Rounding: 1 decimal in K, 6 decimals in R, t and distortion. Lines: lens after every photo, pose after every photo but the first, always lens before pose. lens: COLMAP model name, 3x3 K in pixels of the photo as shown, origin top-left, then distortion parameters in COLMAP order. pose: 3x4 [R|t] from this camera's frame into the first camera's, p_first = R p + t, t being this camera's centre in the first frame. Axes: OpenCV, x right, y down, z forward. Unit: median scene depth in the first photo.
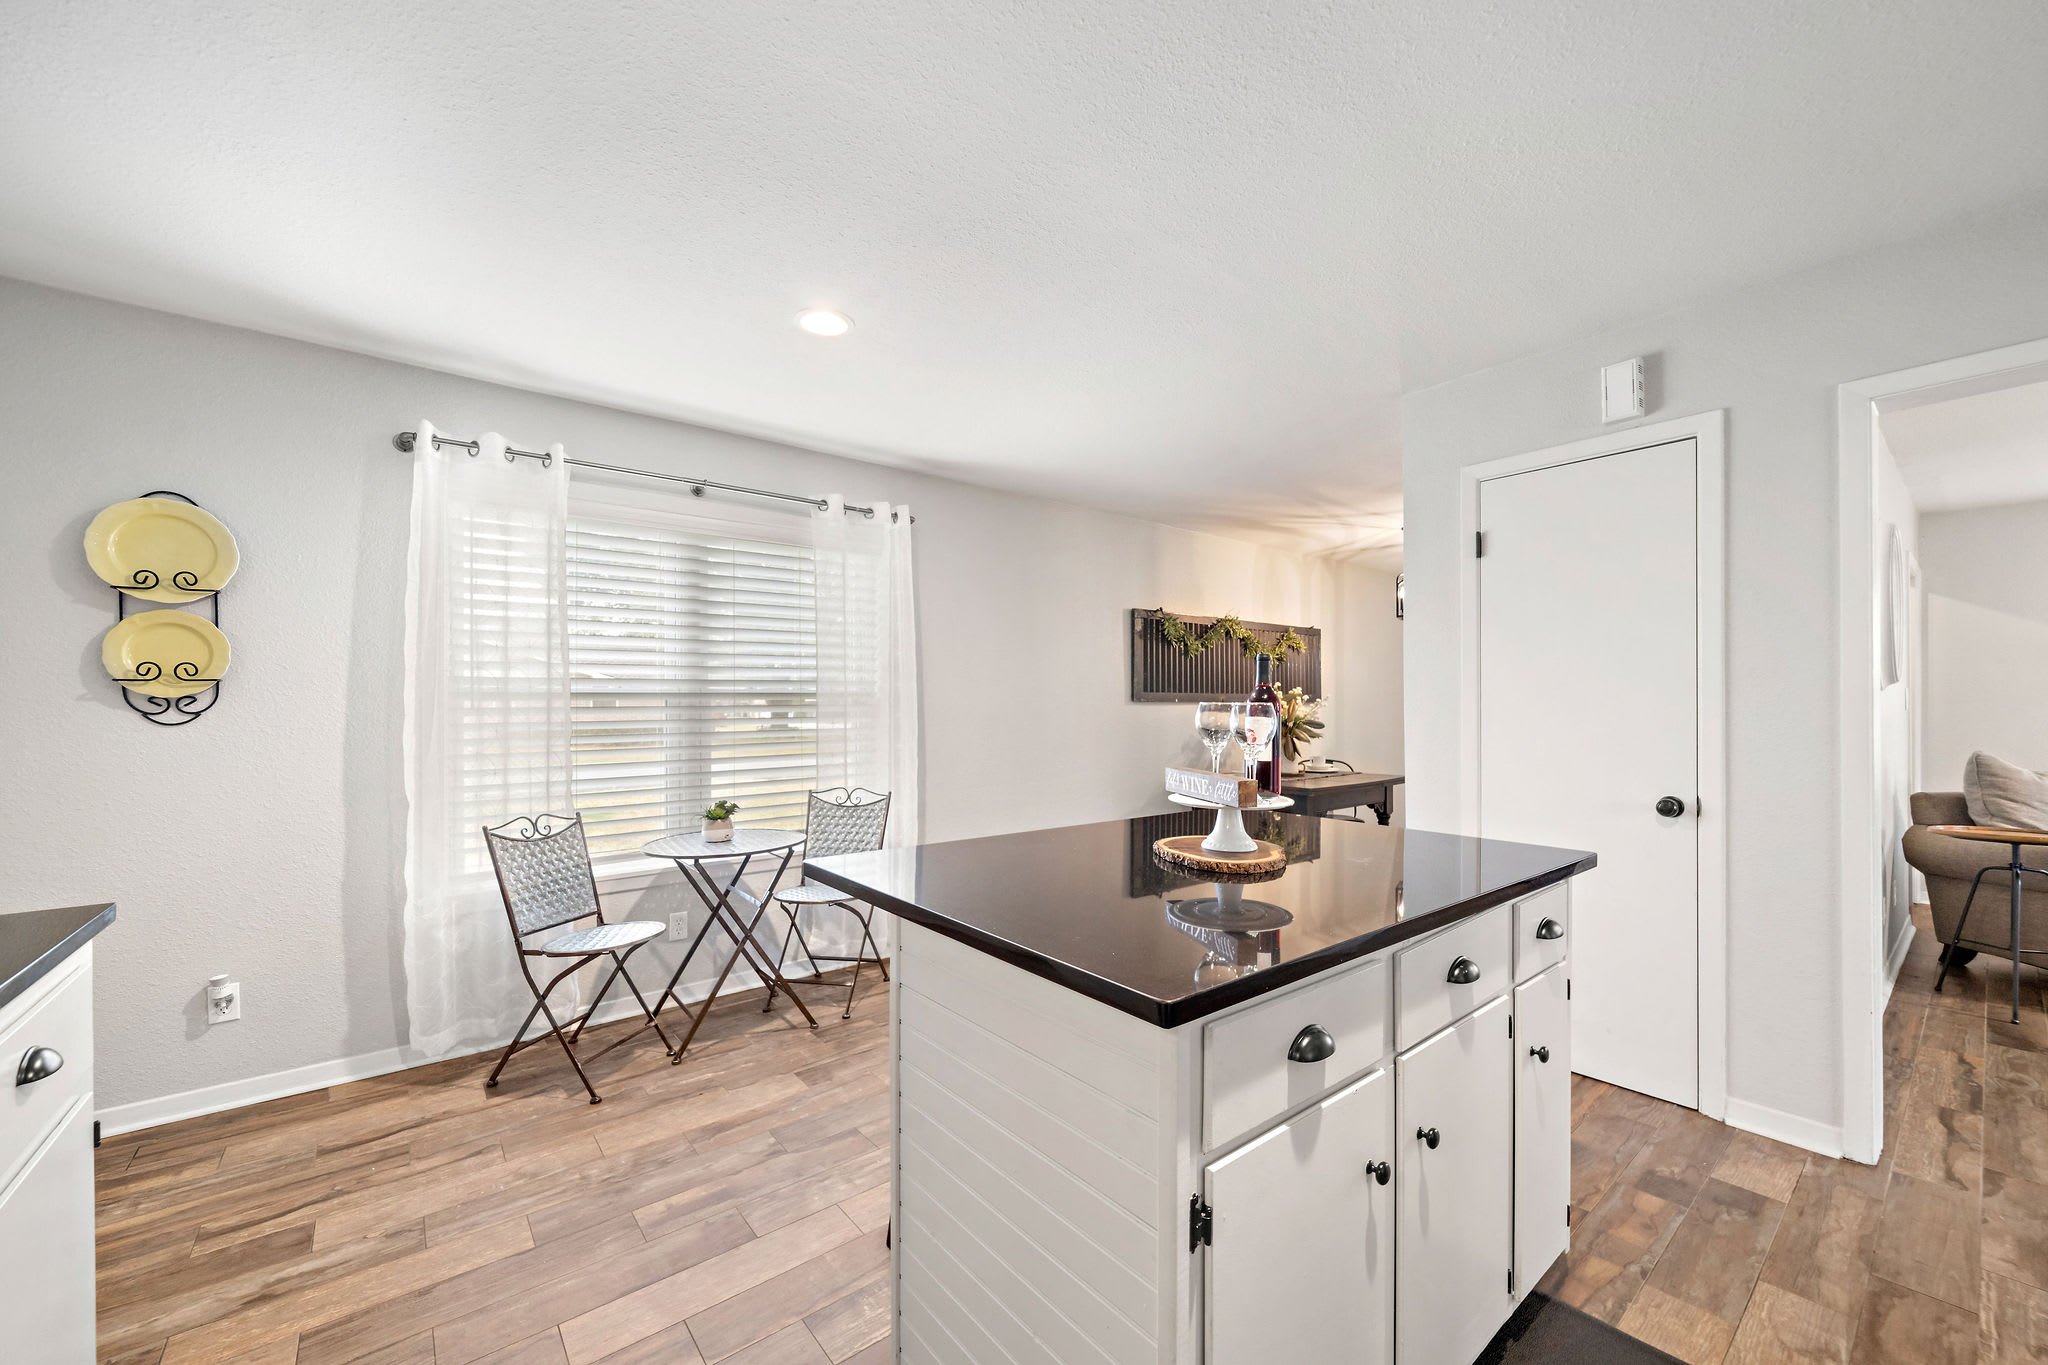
lens RADIAL K [[789.4, 0, 1023.4], [0, 789.4, 703.4], [0, 0, 1]] dist [-0.000912, -0.000043]
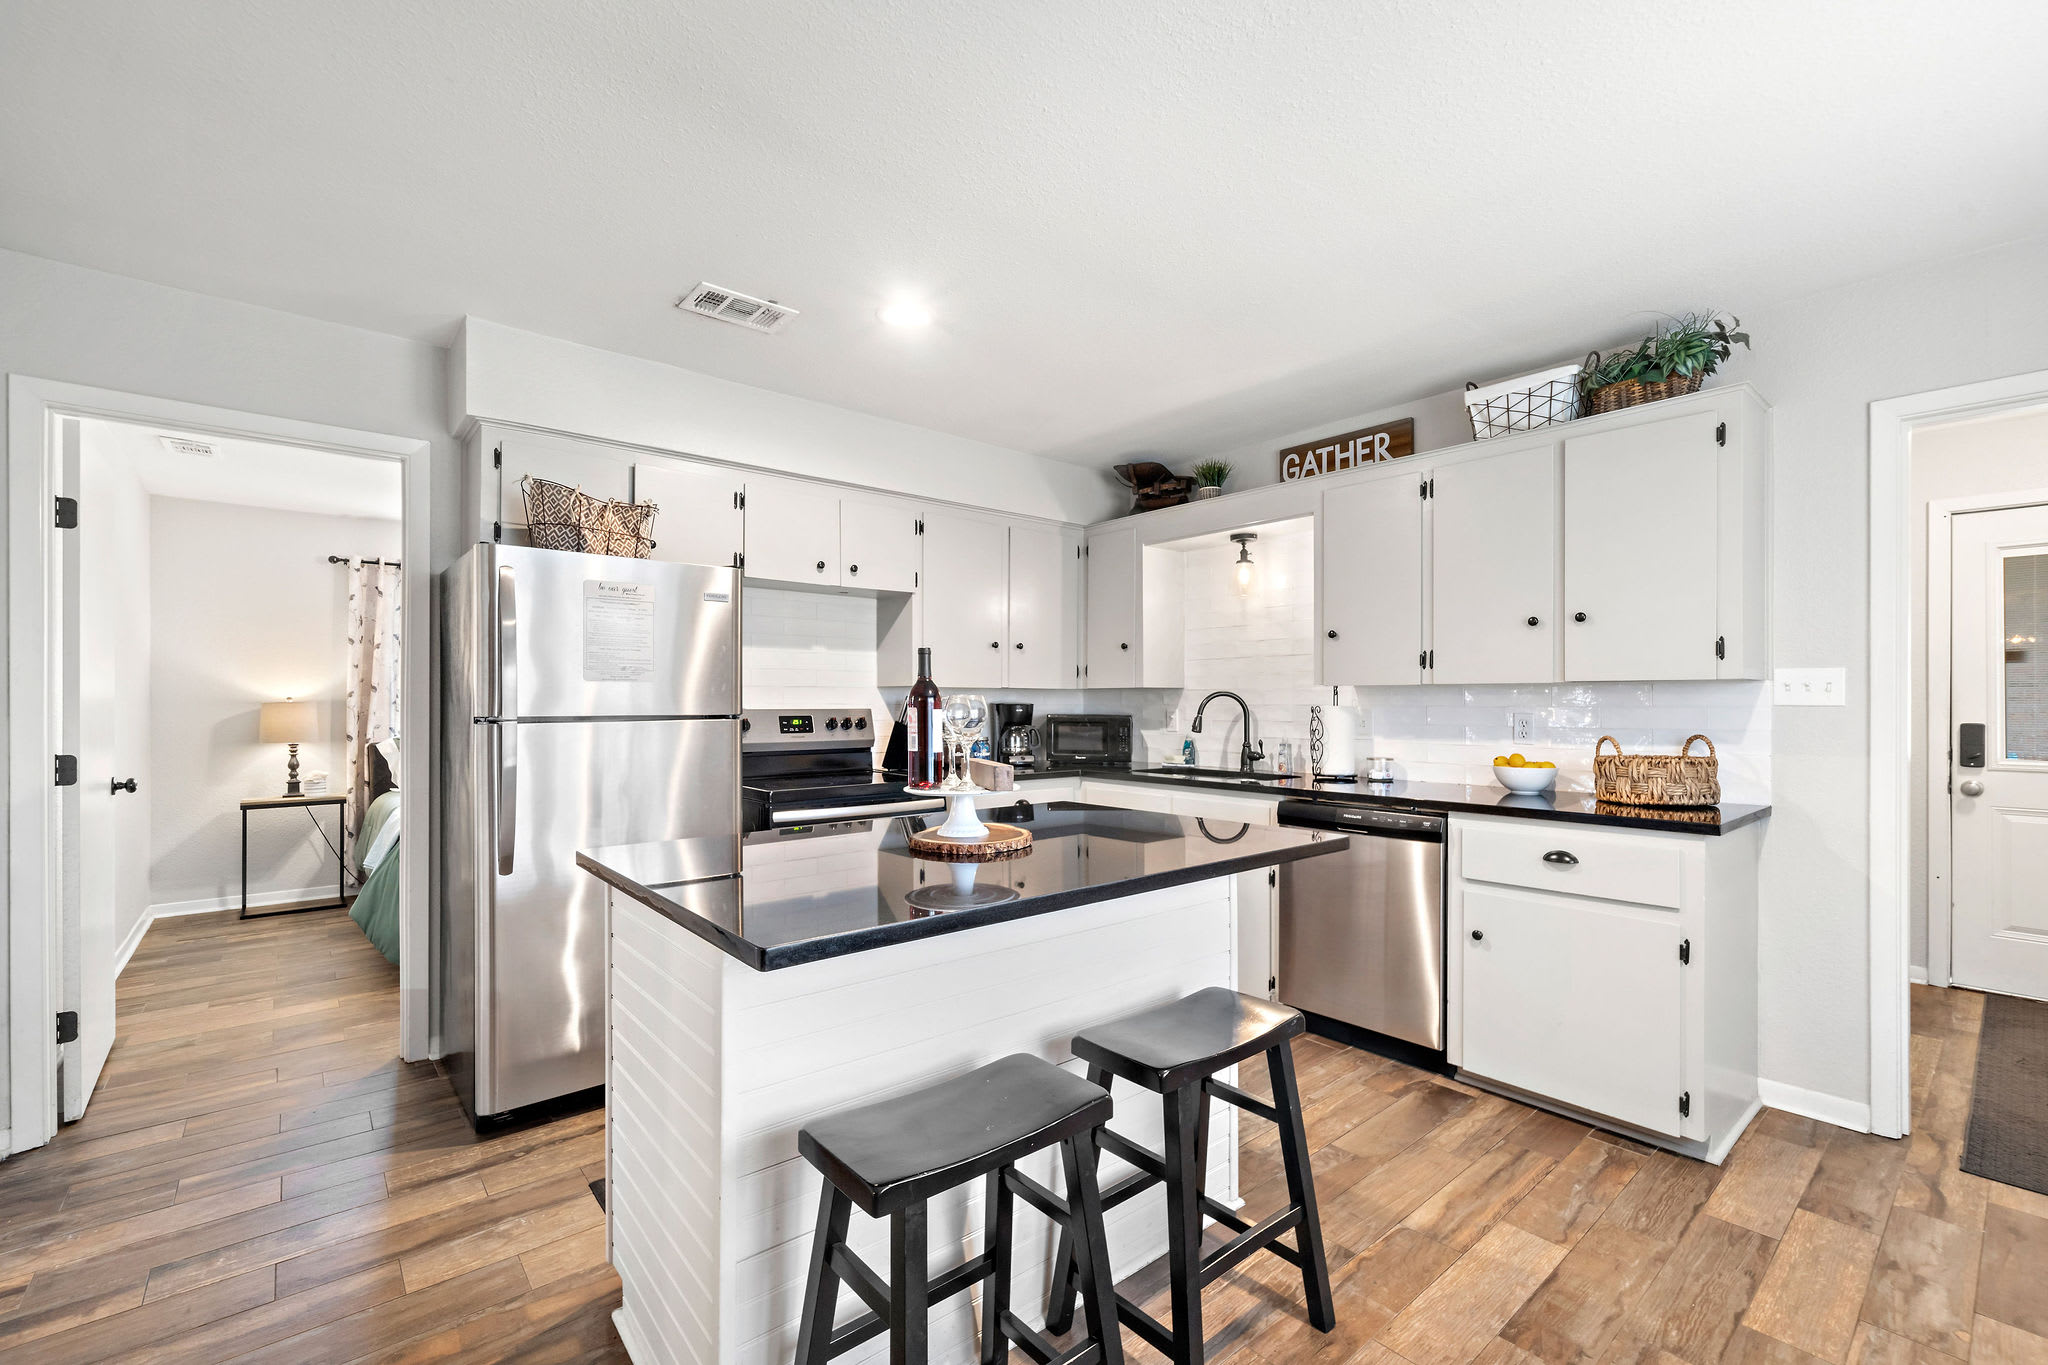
lens RADIAL K [[874.6, 0, 1009.5], [0, 874.6, 700.4], [0, 0, 1]] dist [-0.000031, 0.000081]
pose [[-0.999964, 0.000909, -0.008453, 0.132435], [0.000961, 0.999981, -0.006077, 0.010258], [0.008447, -0.006085, -0.999946, 1.391765]]
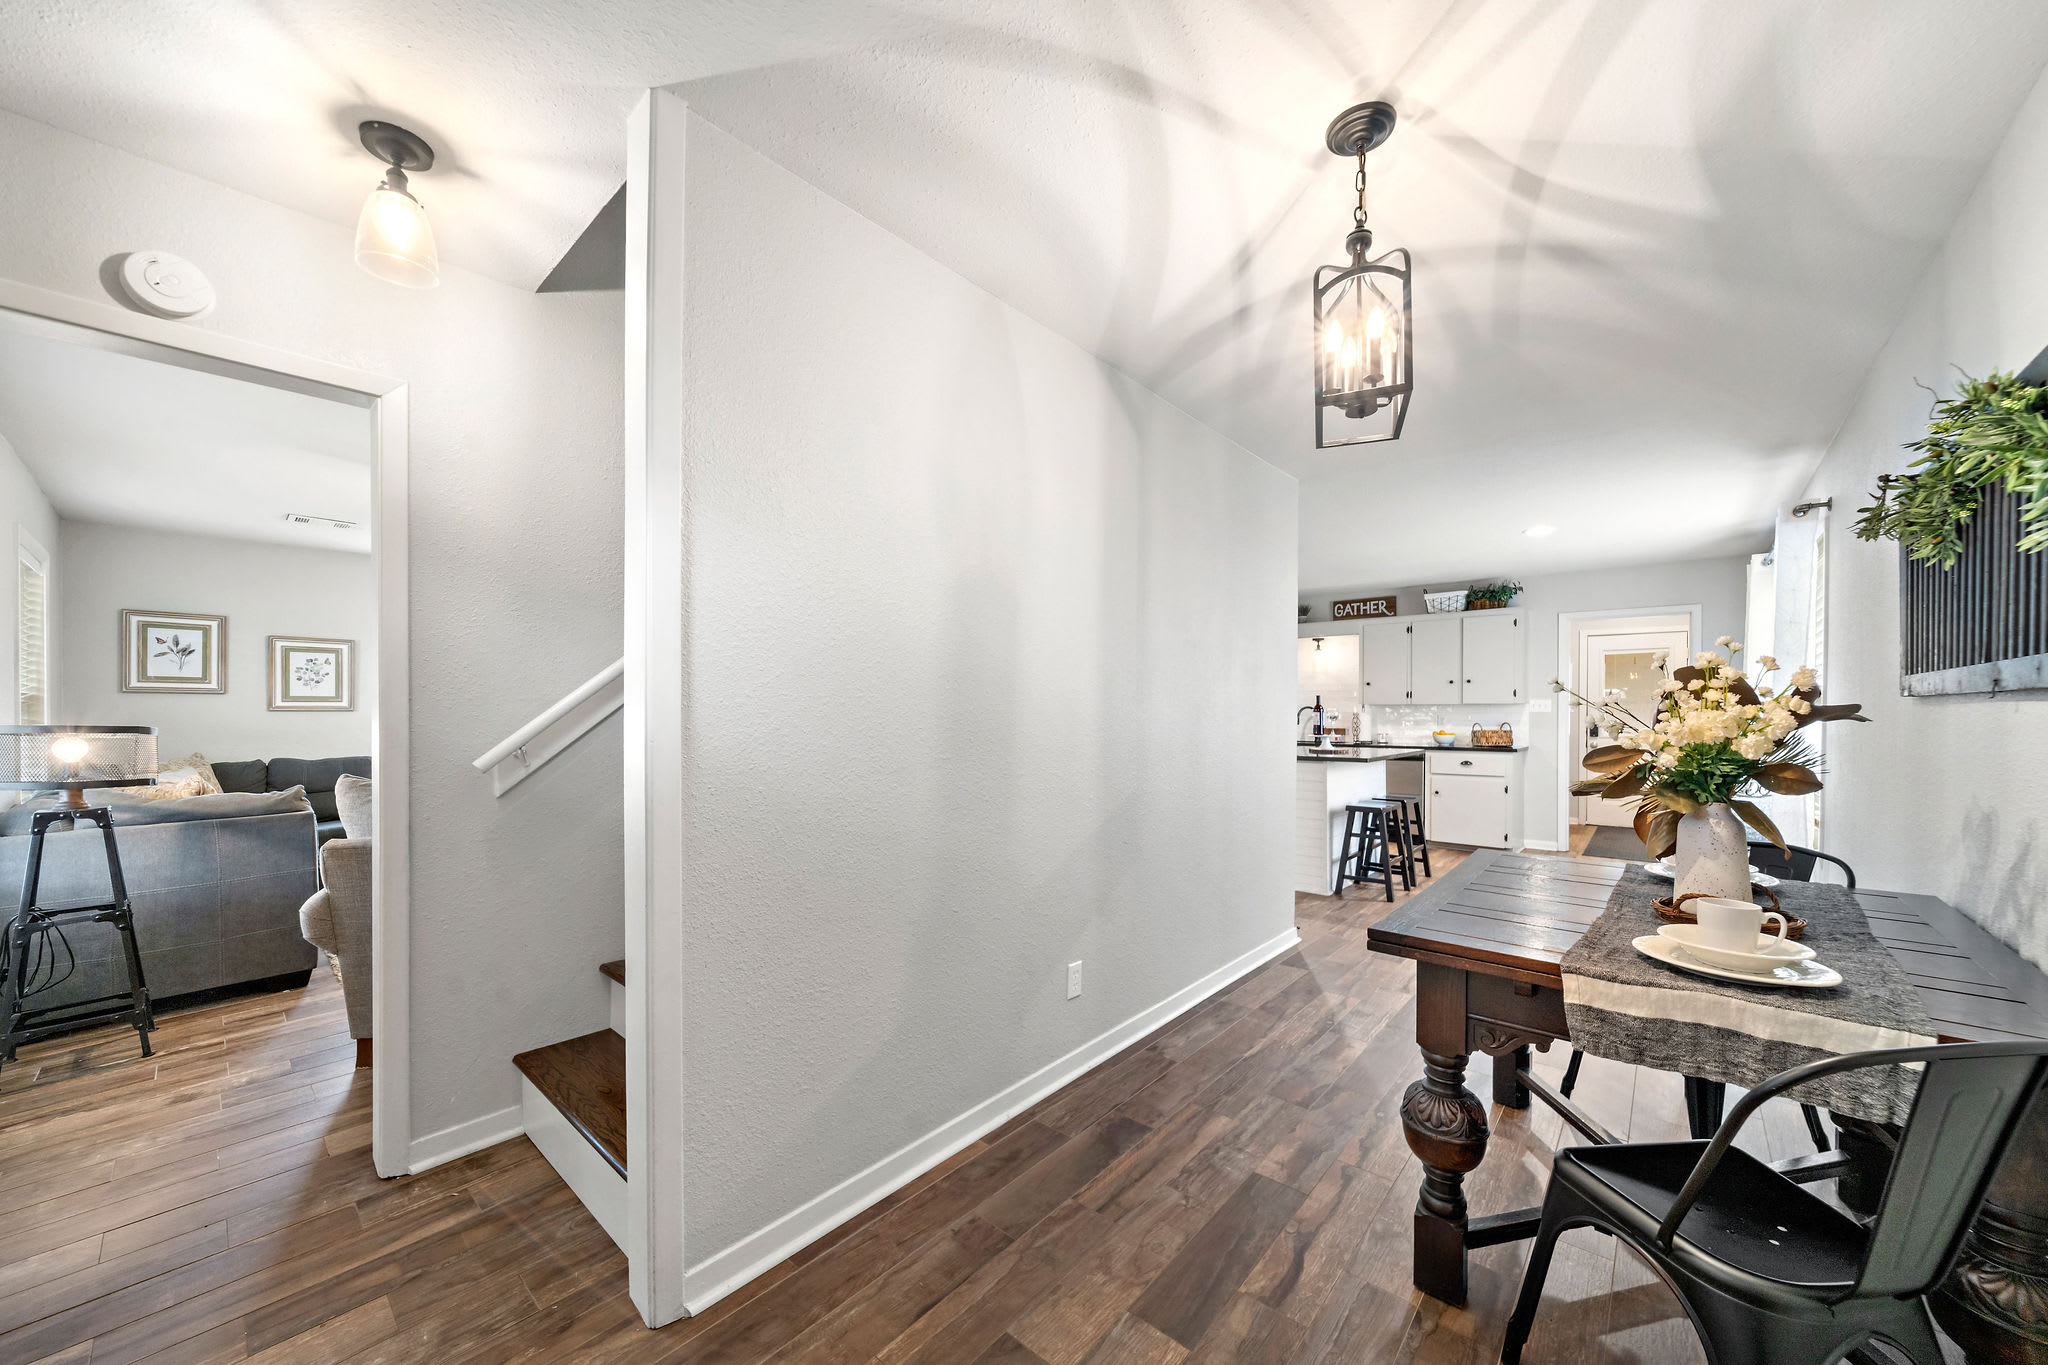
lens RADIAL K [[740.1, 0, 1022.3], [0, 740.1, 715.8], [0, 0, 1]] dist [-0.000140, 0.000012]
pose [[-0.987263, 0.001725, -0.159088, 1.411333], [0.001474, 0.999997, 0.001695, 0.016499], [0.159091, 0.001439, -0.987263, 2.666701]]
